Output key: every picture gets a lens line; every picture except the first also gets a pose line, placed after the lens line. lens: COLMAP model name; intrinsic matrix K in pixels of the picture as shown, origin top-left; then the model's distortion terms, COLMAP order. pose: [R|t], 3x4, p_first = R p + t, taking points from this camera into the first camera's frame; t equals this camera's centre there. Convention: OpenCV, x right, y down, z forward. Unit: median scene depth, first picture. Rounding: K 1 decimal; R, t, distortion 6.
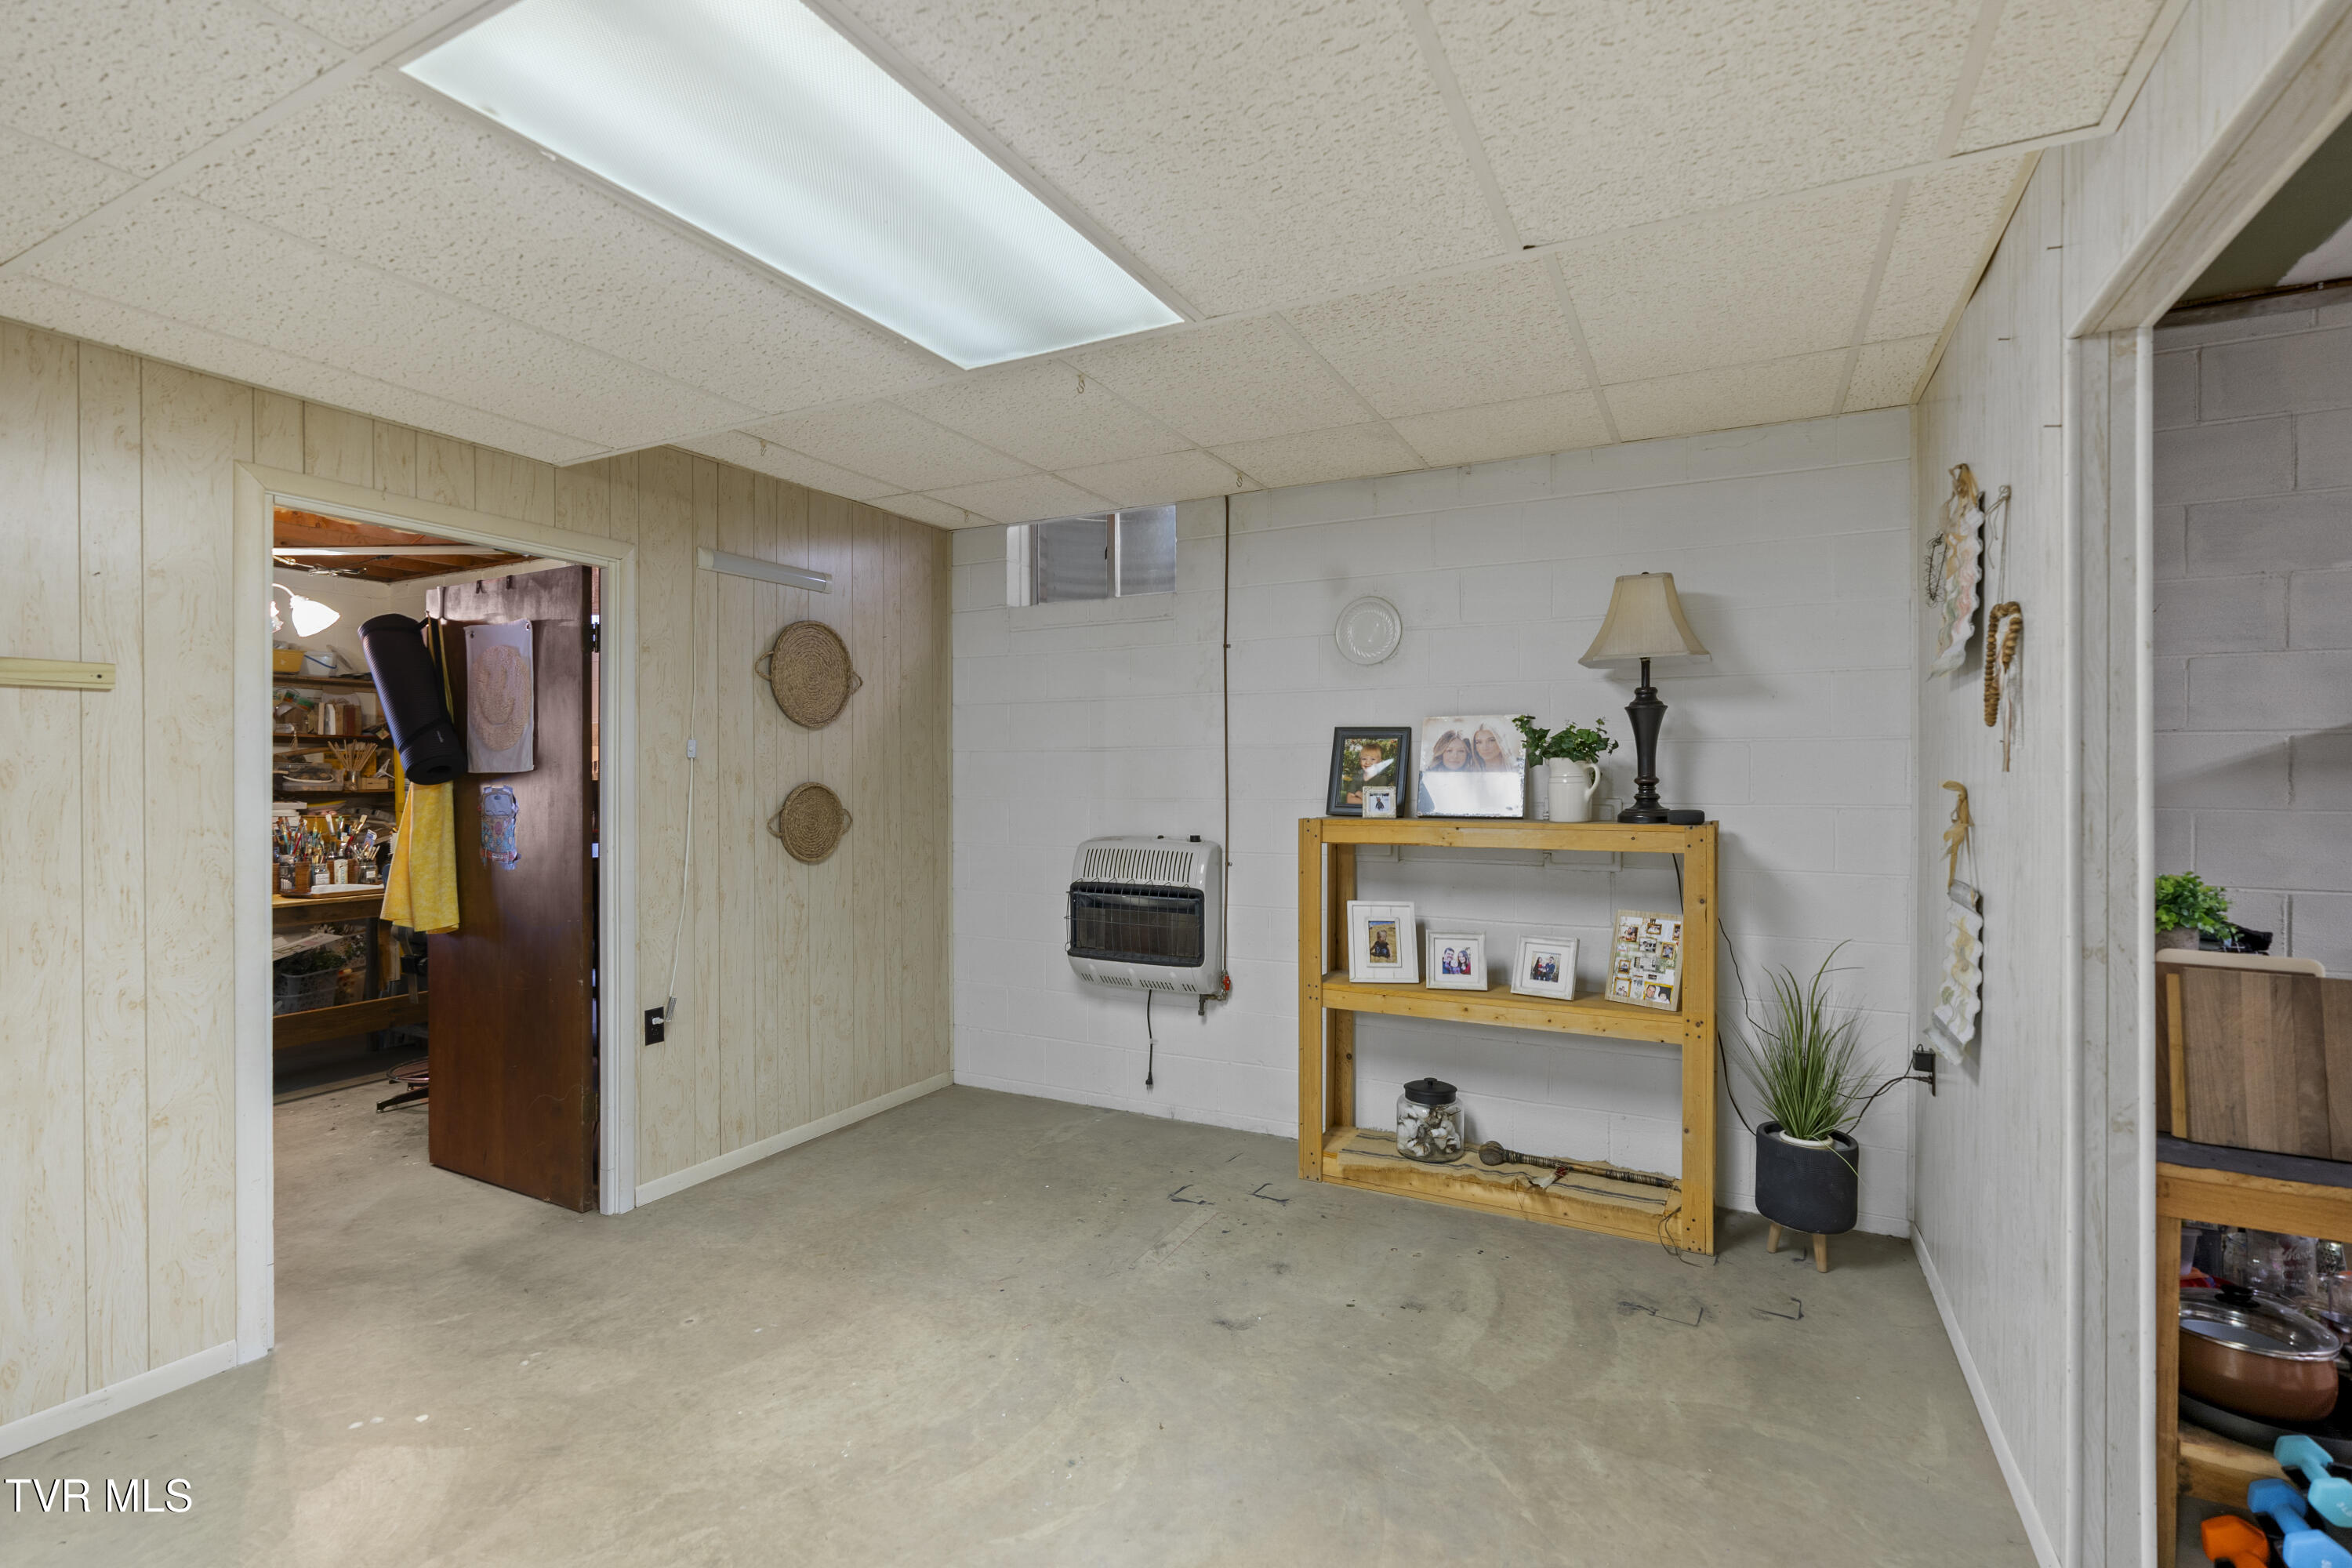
lens RADIAL K [[1076.5, 0, 1170.6], [0, 1076.5, 787.3], [0, 0, 1]] dist [-0.001289, 0.000918]
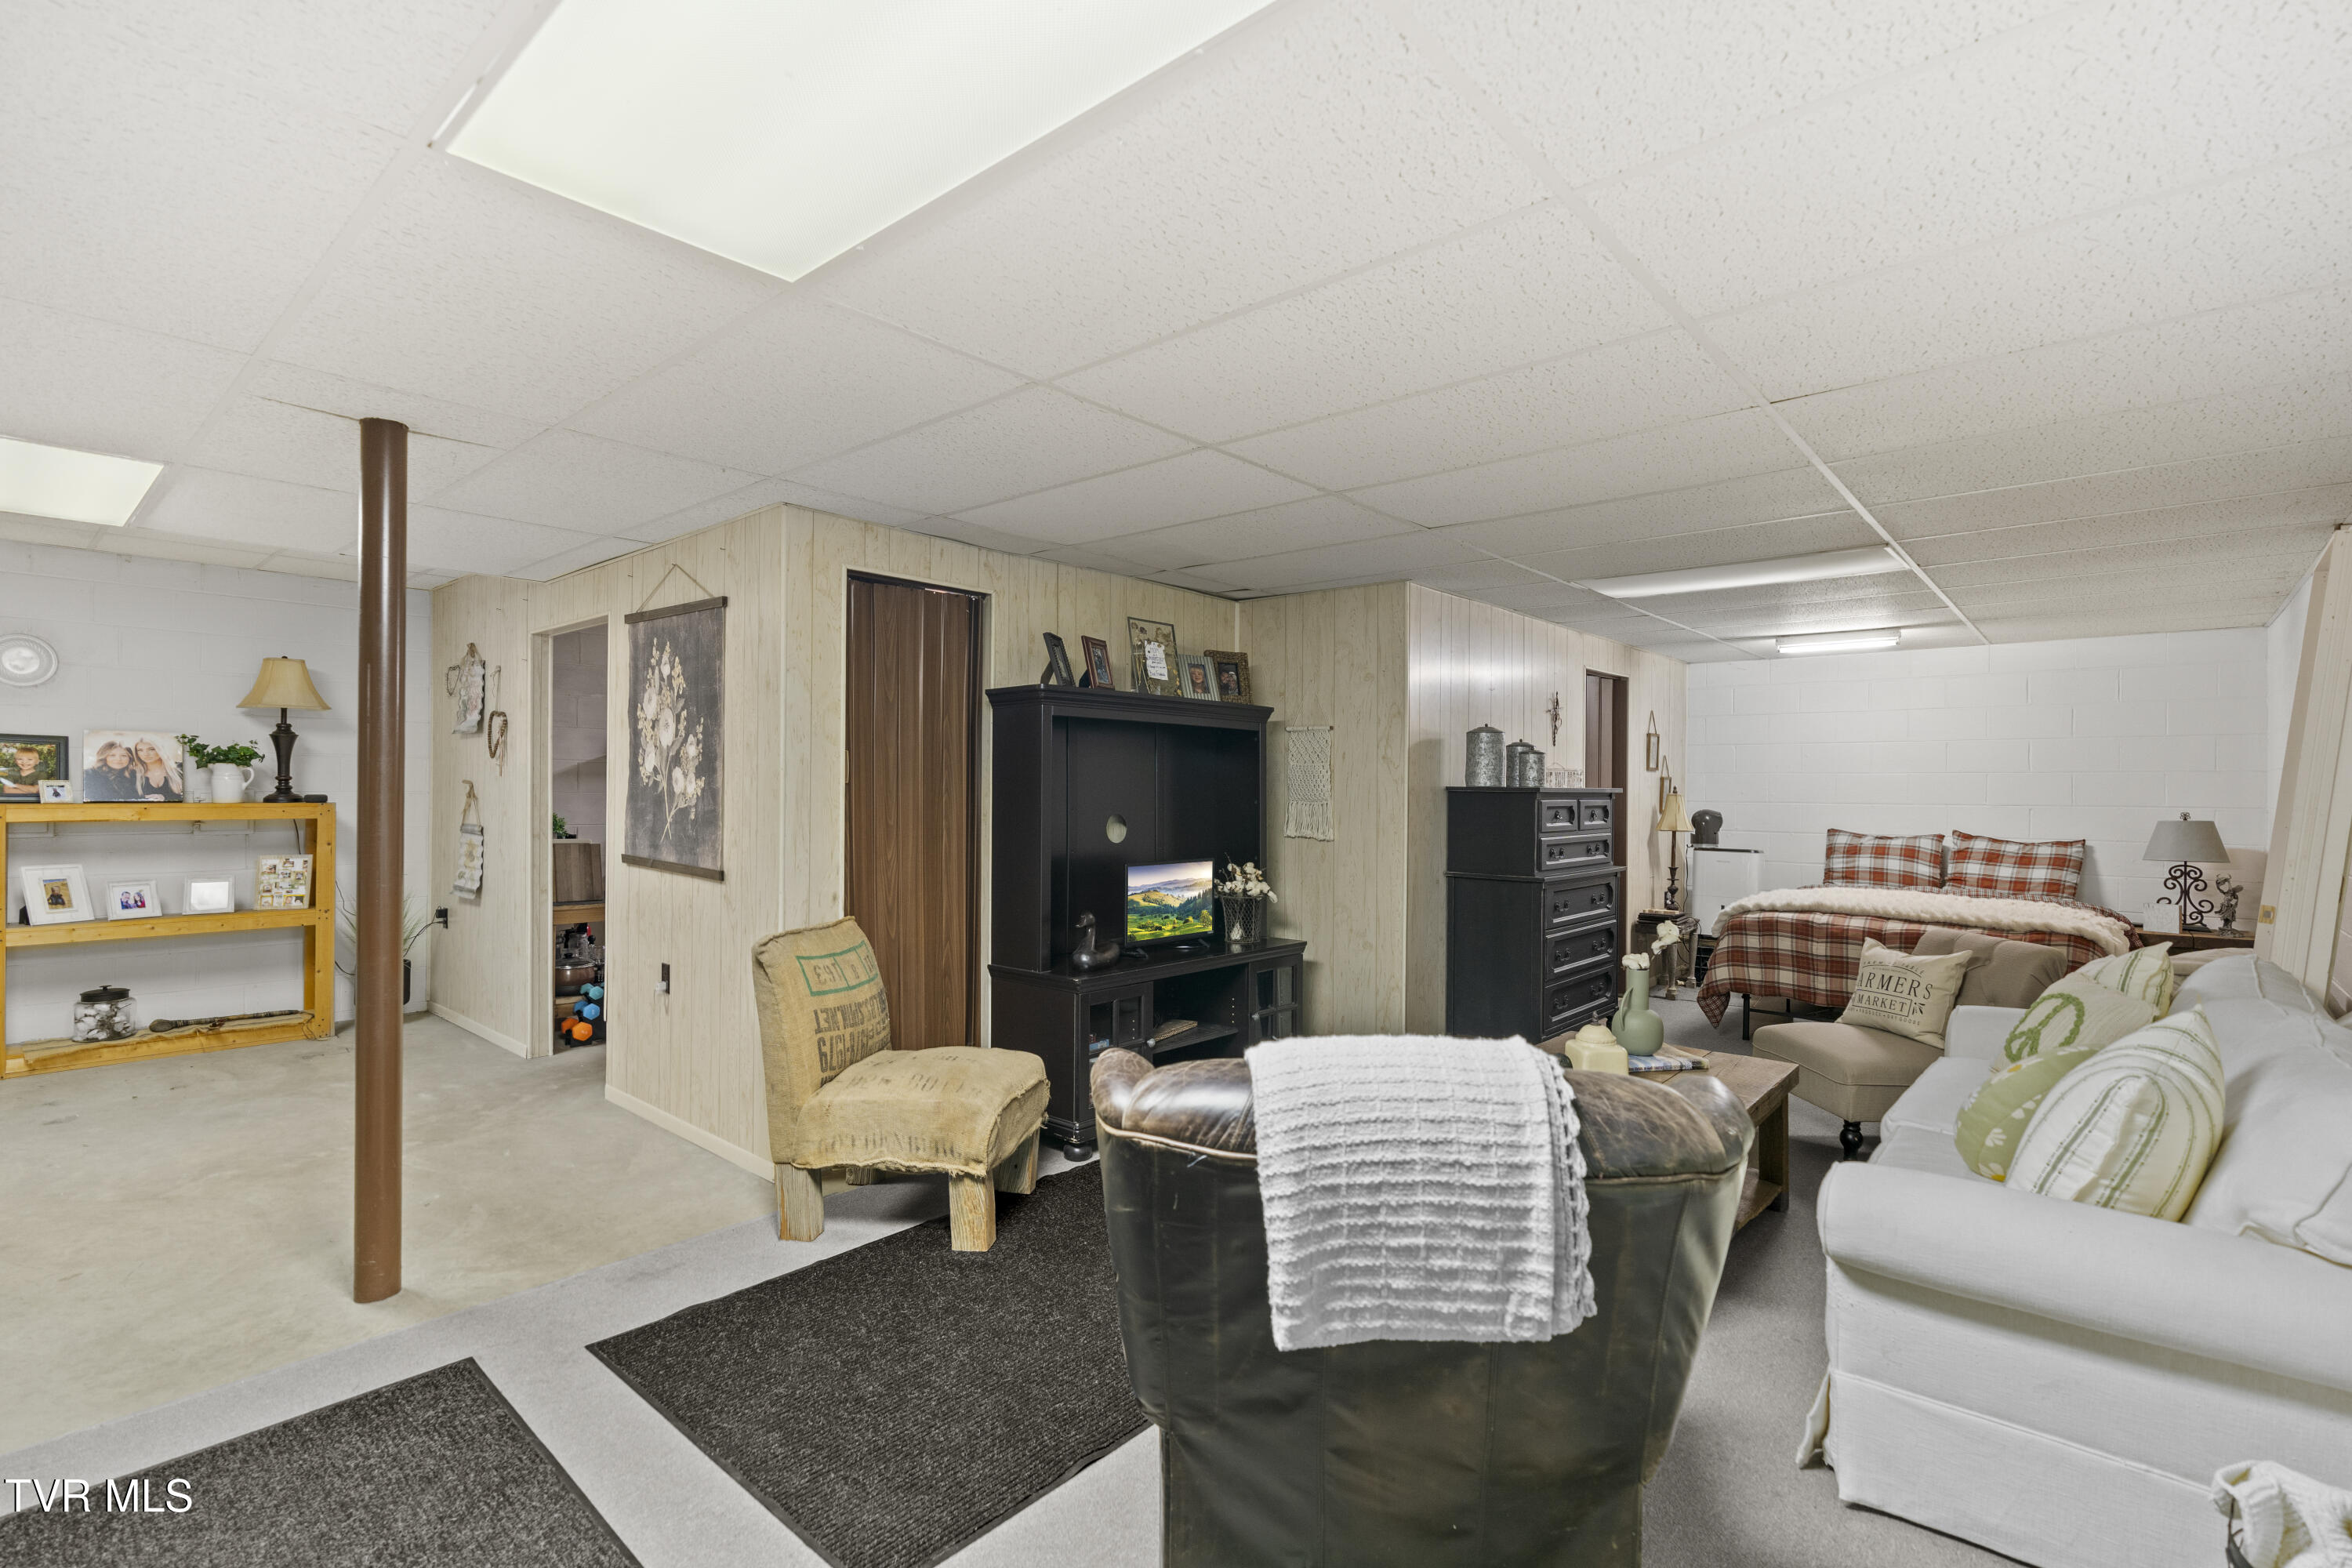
lens RADIAL K [[1076.5, 0, 1171.9], [0, 1076.5, 783.6], [0, 0, 1]] dist [-0.001289, 0.000918]
pose [[0.232669, 0.003577, 0.972549, -0.882162], [-0.003618, 0.999990, -0.002812, 0.001909], [-0.972549, -0.002864, 0.232680, -0.761396]]
